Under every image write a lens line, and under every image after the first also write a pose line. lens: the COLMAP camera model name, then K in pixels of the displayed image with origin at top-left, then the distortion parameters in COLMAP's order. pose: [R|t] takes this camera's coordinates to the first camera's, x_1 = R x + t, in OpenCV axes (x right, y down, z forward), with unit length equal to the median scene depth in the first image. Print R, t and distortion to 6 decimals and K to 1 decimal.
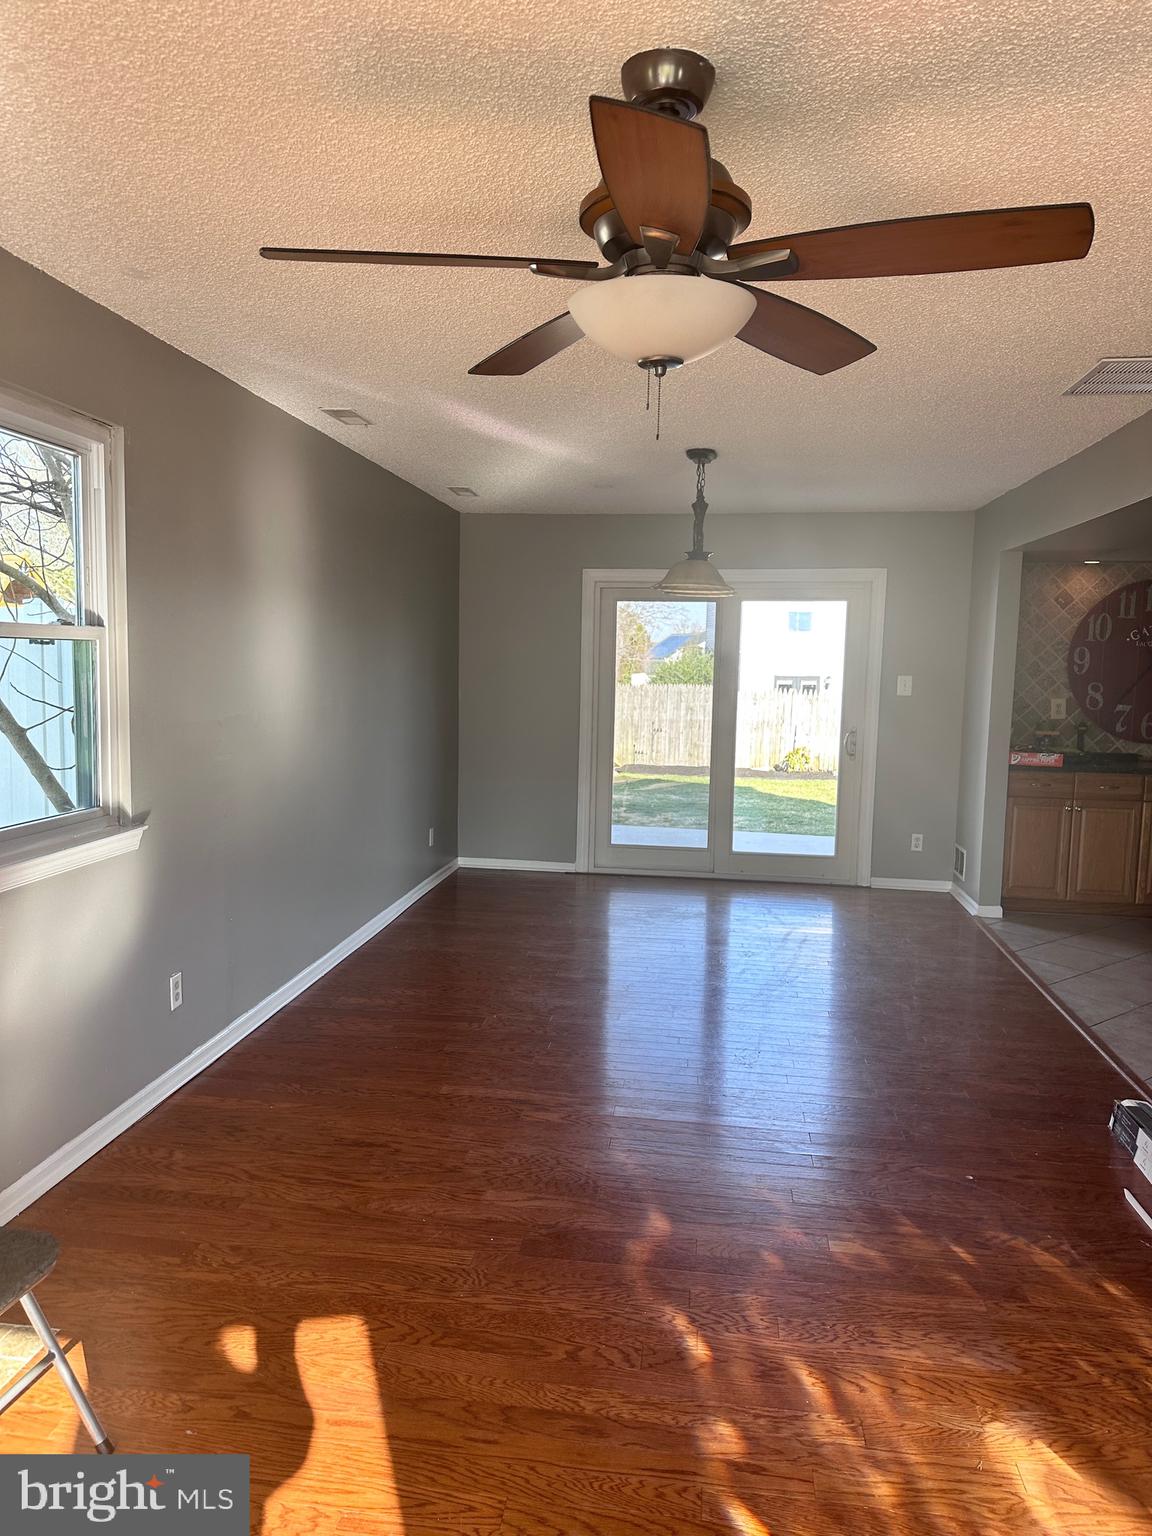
lens RADIAL K [[1074.4, 0, 576.0], [0, 1074.4, 768.0], [0, 0, 1]] dist [-0.001606, -0.001352]
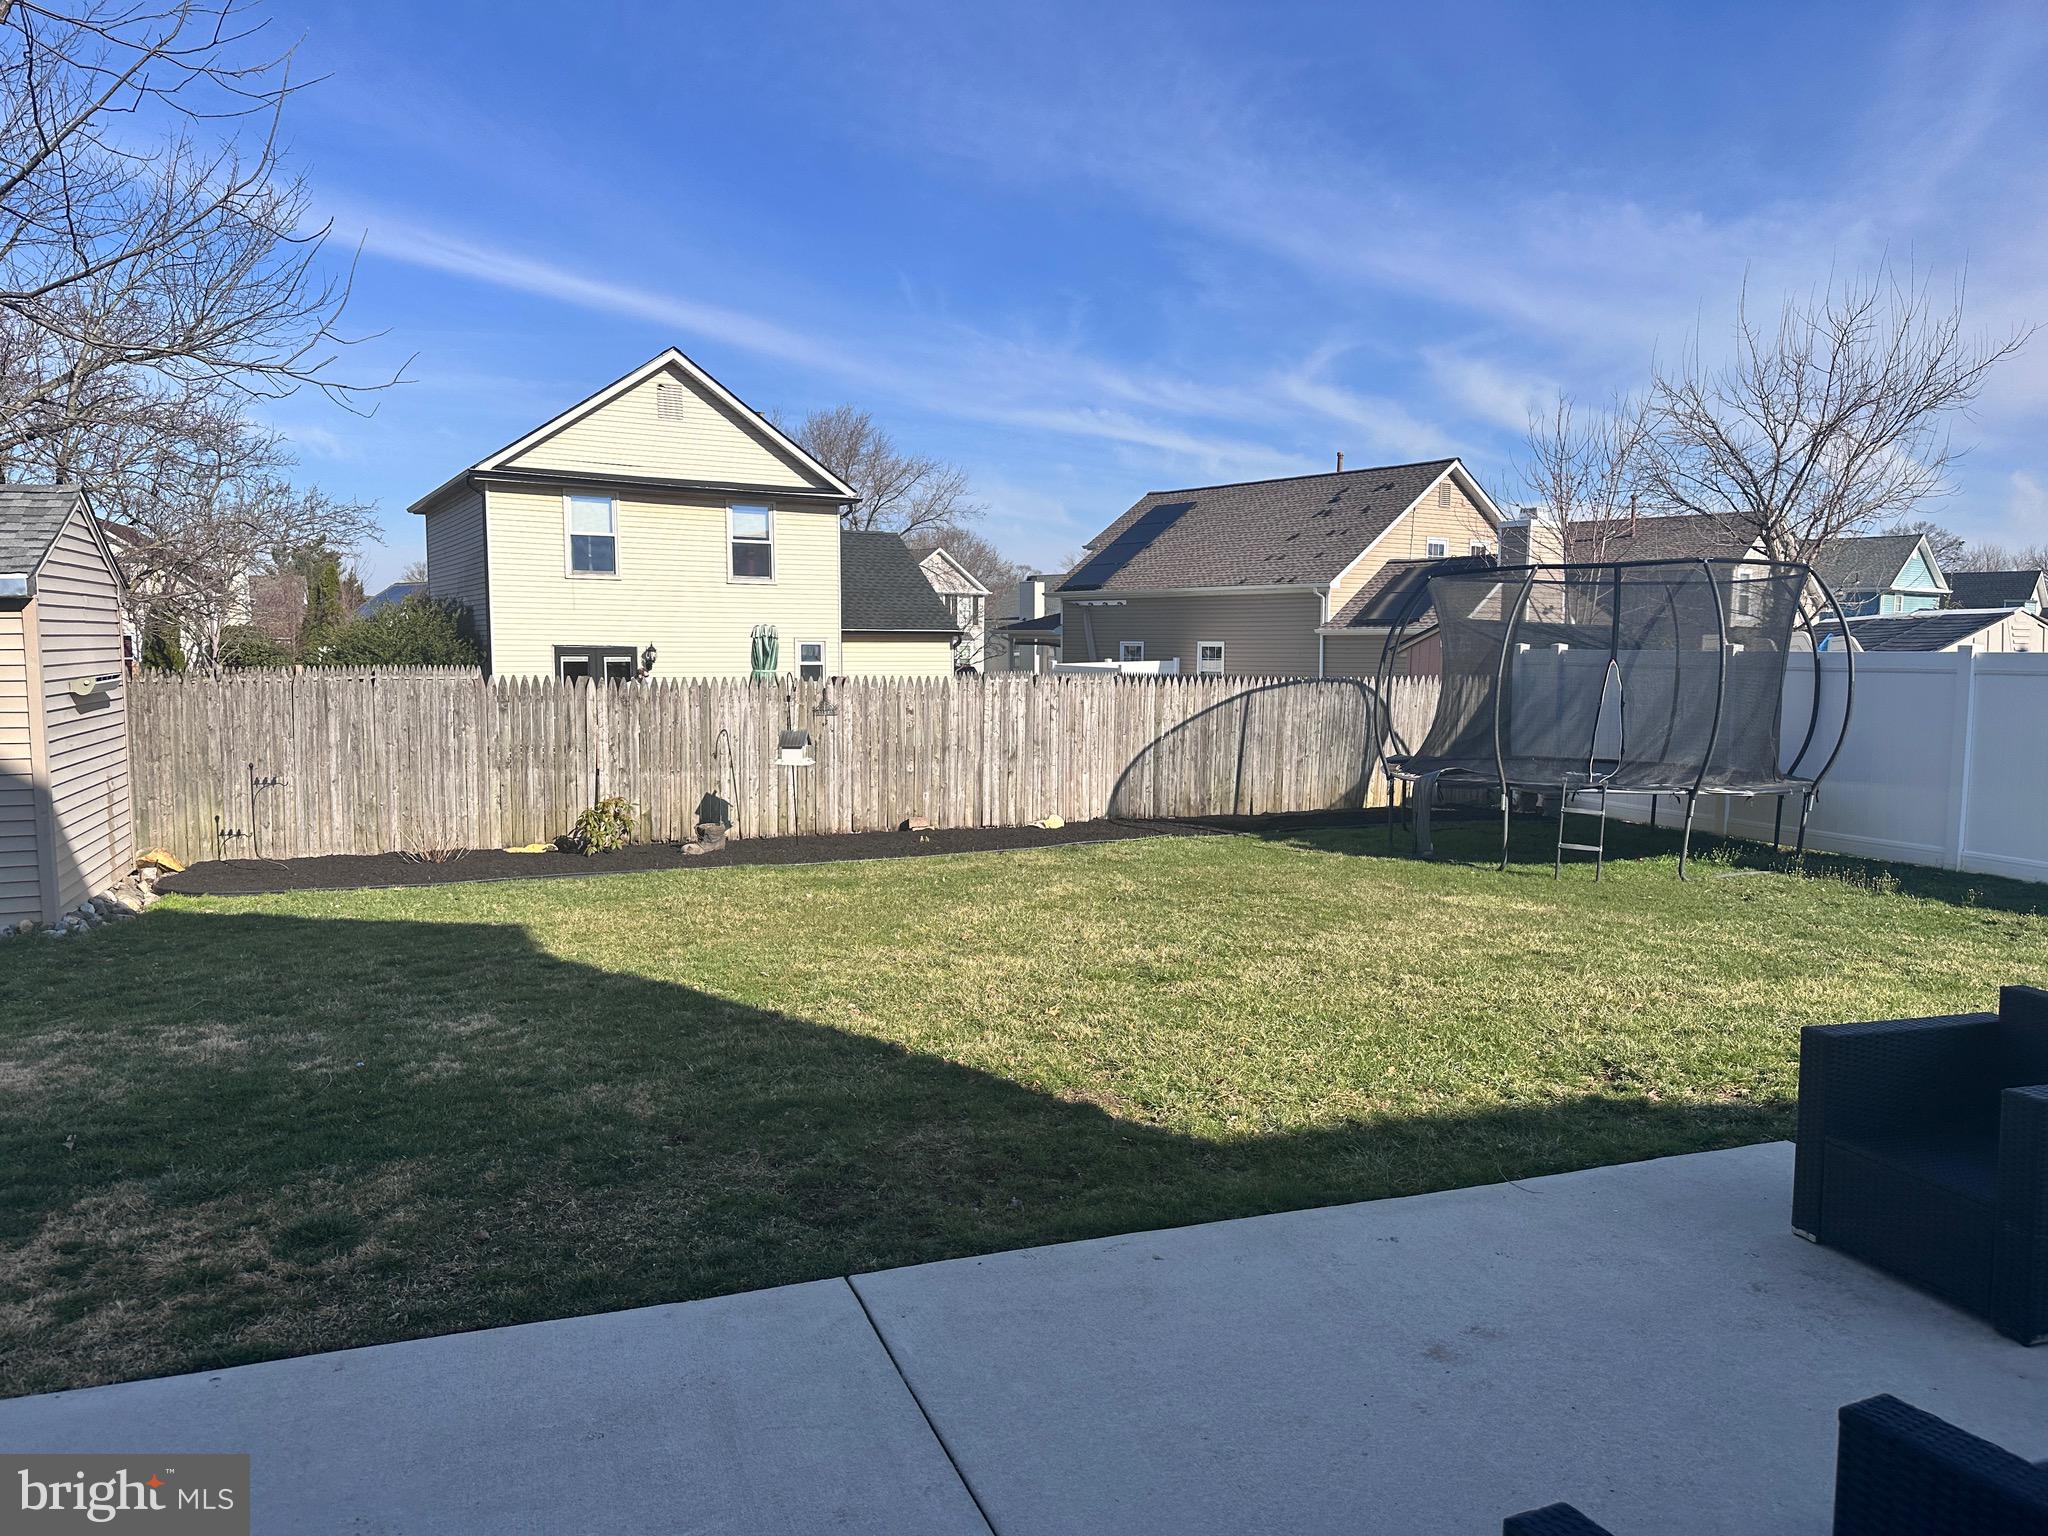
lens RADIAL K [[1432.5, 0, 1024.0], [0, 1432.5, 768.0], [0, 0, 1]] dist [-0.001606, -0.001352]
pose [[0.881693, -0.054196, 0.468701, 0.072392], [0.053967, 0.998446, 0.013931, -0.031370], [-0.468728, 0.013011, 0.883247, 0.346947]]
